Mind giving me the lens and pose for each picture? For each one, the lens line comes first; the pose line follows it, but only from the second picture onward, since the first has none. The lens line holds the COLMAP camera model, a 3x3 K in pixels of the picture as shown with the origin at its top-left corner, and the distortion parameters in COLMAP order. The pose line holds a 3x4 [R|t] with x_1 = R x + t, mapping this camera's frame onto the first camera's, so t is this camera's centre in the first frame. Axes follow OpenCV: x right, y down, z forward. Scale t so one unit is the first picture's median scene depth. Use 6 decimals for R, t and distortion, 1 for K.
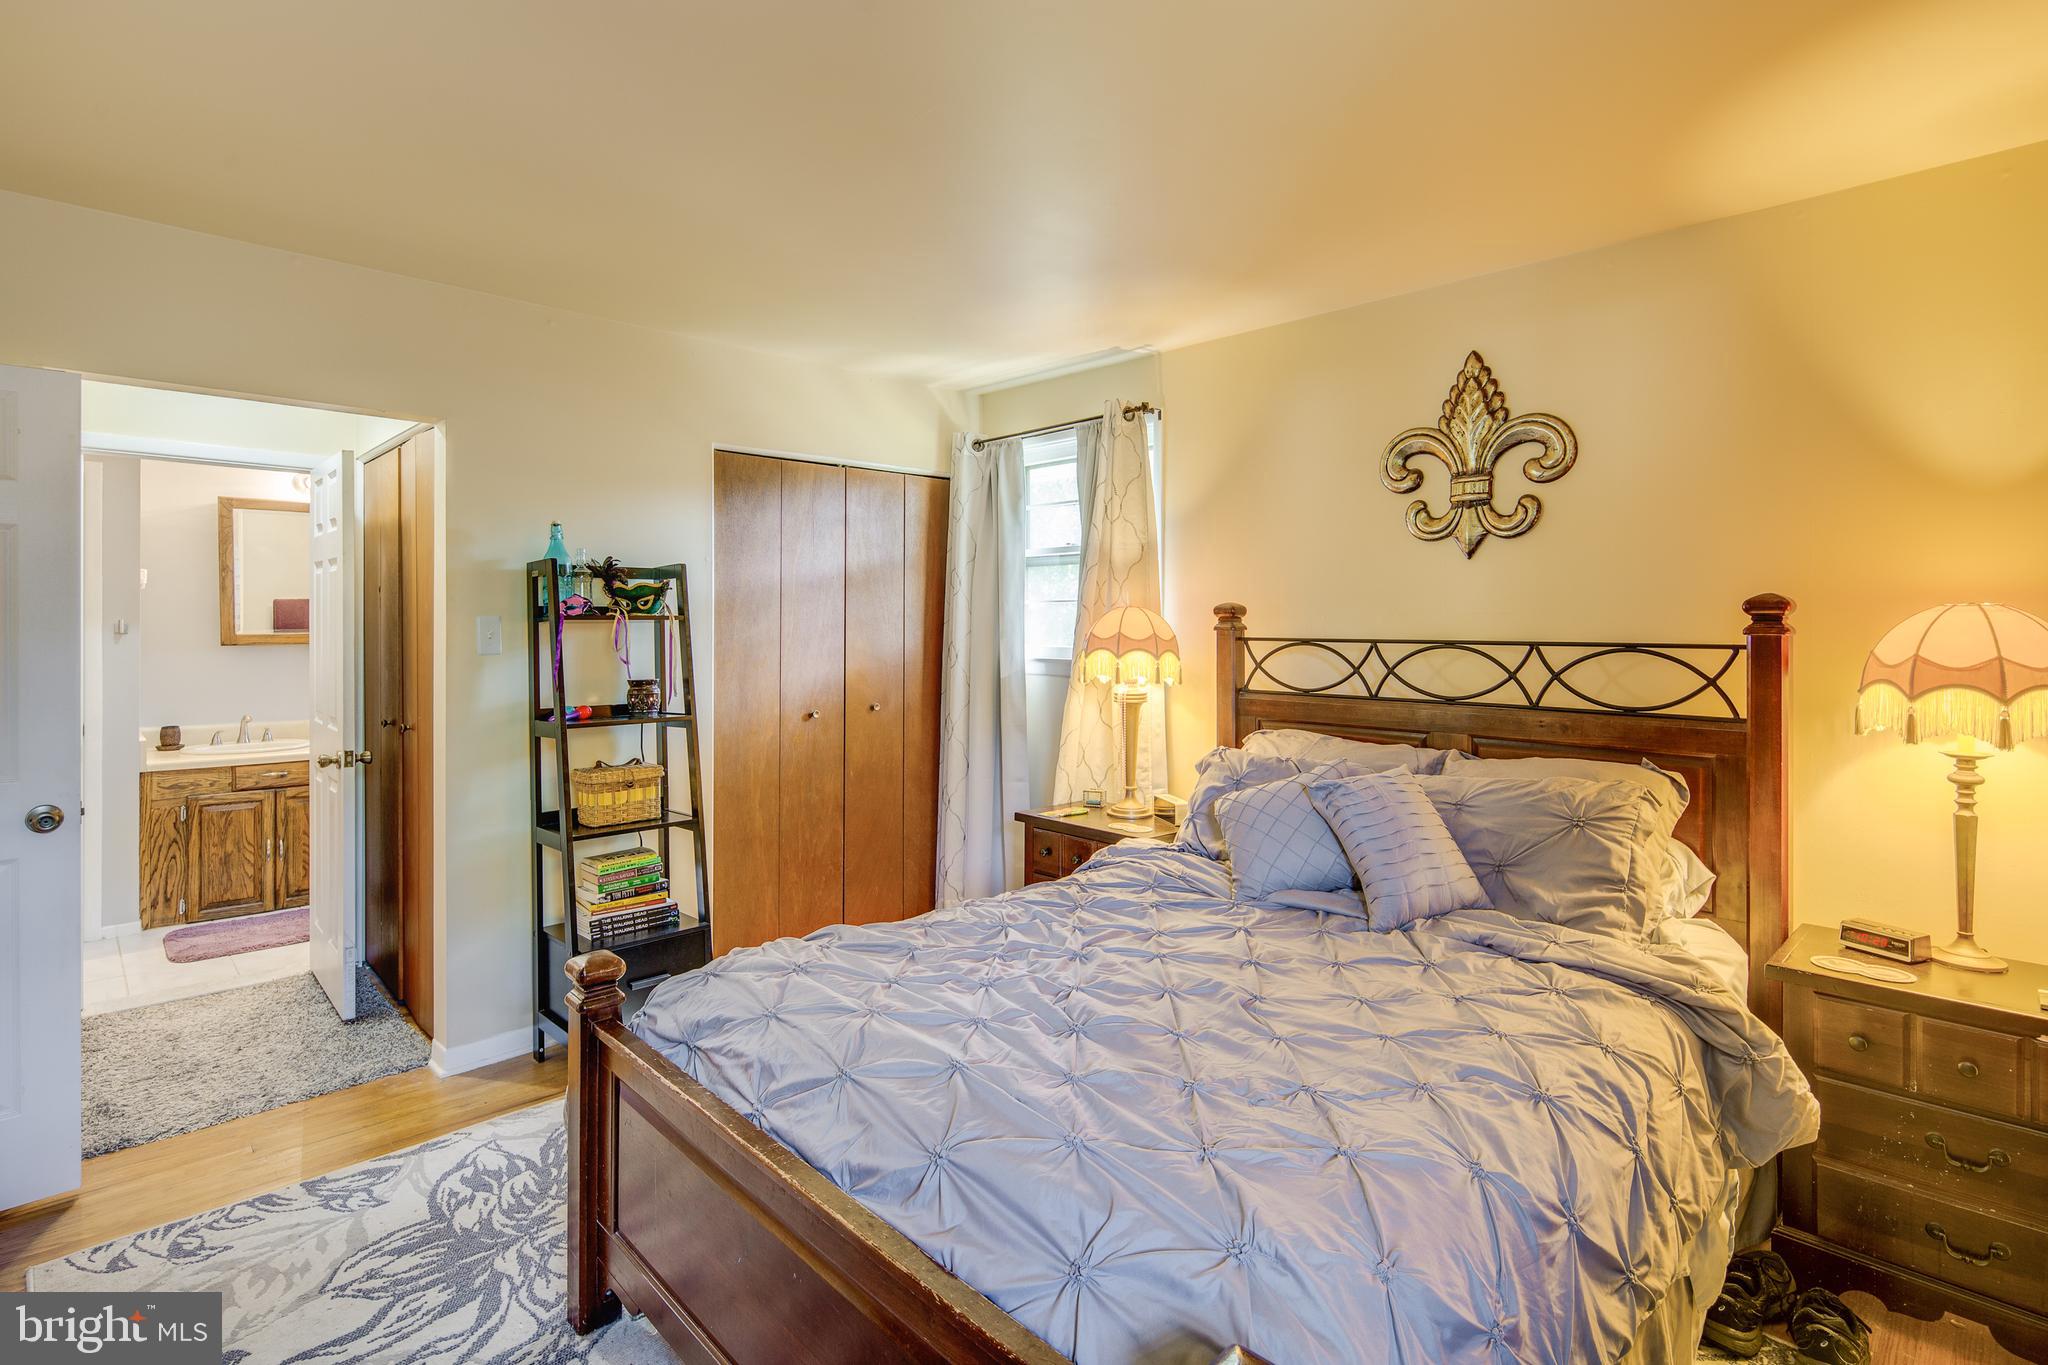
lens RADIAL K [[990.0, 0, 1025.6], [0, 990.0, 644.8], [0, 0, 1]] dist [0.000915, -0.005077]
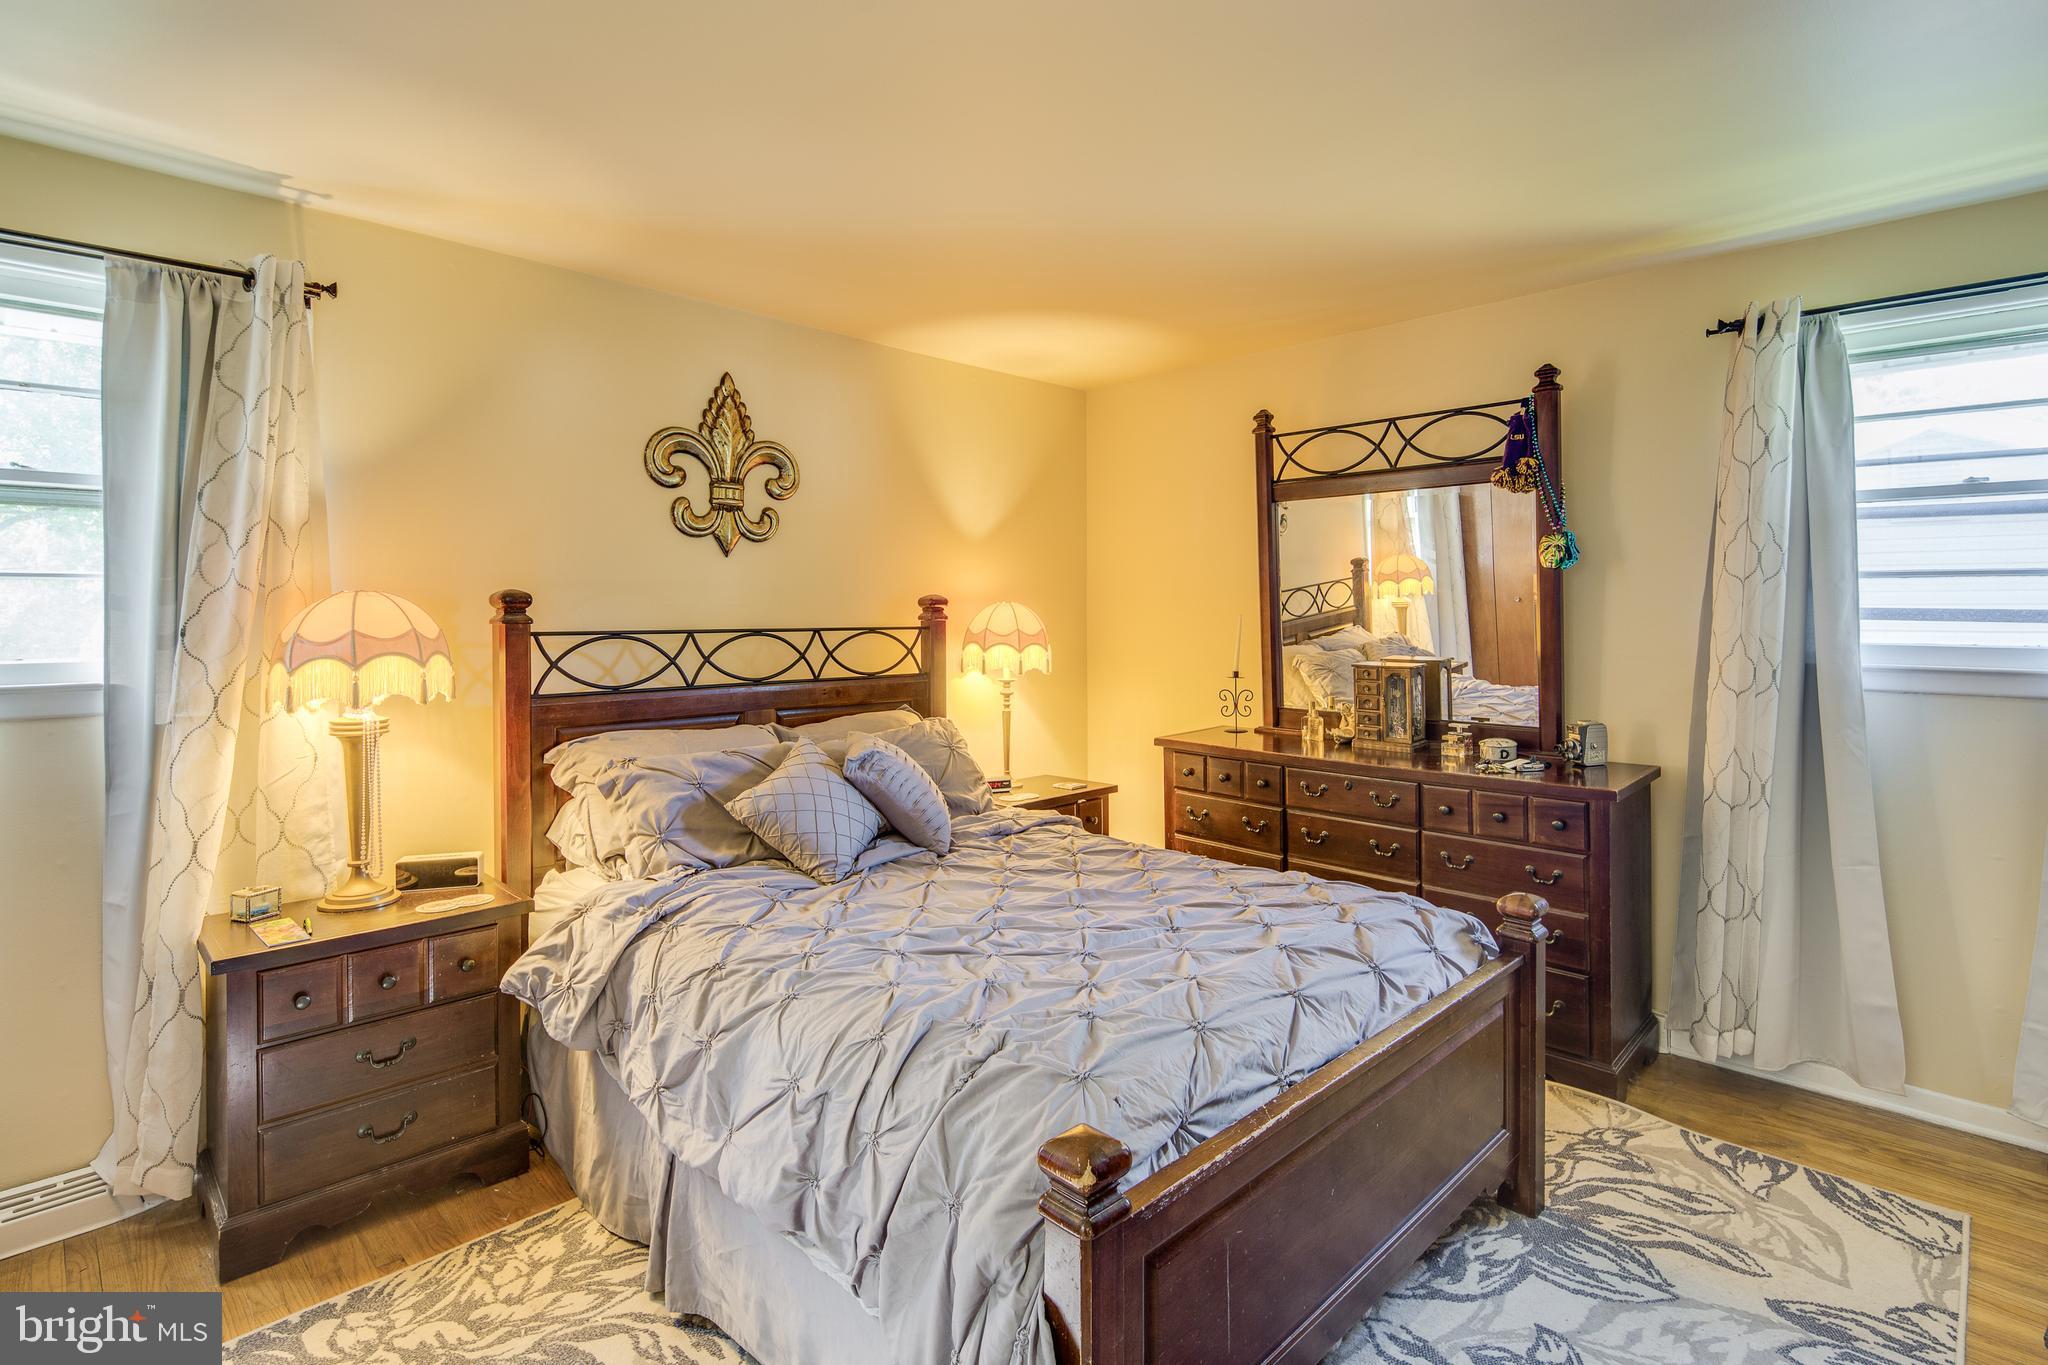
lens RADIAL K [[990.0, 0, 1025.6], [0, 990.0, 644.8], [0, 0, 1]] dist [0.000915, -0.005077]
pose [[-0.026241, -0.034209, 0.999070, -0.723925], [0.024723, 0.999086, 0.034858, -0.018280], [-0.999350, 0.025614, -0.025371, 0.723650]]
